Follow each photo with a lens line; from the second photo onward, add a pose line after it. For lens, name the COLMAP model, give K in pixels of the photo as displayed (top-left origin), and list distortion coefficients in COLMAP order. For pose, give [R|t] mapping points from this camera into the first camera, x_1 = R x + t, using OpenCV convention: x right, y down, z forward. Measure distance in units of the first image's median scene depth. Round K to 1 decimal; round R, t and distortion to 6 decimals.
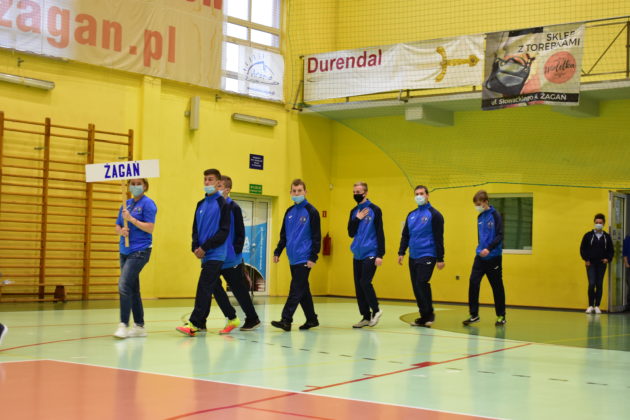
lens RADIAL K [[1077.5, 0, 315.0], [0, 1077.5, 210.0], [0, 0, 1]] dist [-0.026440, -0.074338]
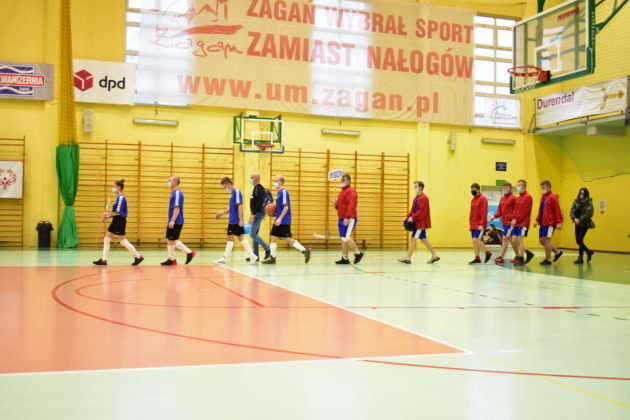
lens RADIAL K [[735.4, 0, 315.0], [0, 735.4, 210.0], [0, 0, 1]] dist [-0.059918, 0.004592]
pose [[0.843408, -0.021141, -0.536858, 0.337834], [0.030193, 0.999511, 0.008074, 0.004777], [0.536425, -0.023019, 0.843634, -0.113606]]
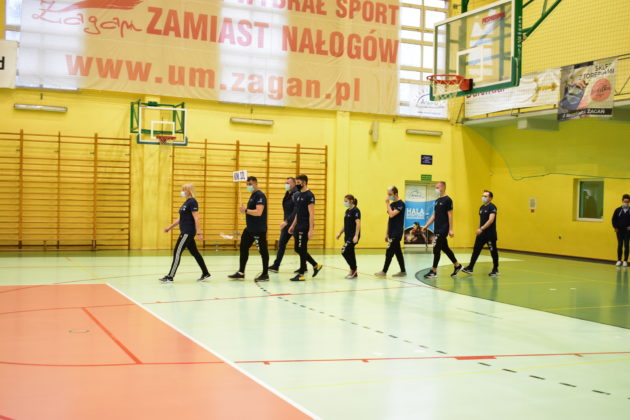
lens RADIAL K [[798.6, 0, 315.0], [0, 798.6, 210.0], [0, 0, 1]] dist [-0.041827, -0.019655]
pose [[0.894066, -0.000229, -0.447935, 0.341943], [0.020000, 0.999023, 0.039409, -0.023551], [0.447488, -0.044193, 0.893197, -0.092286]]
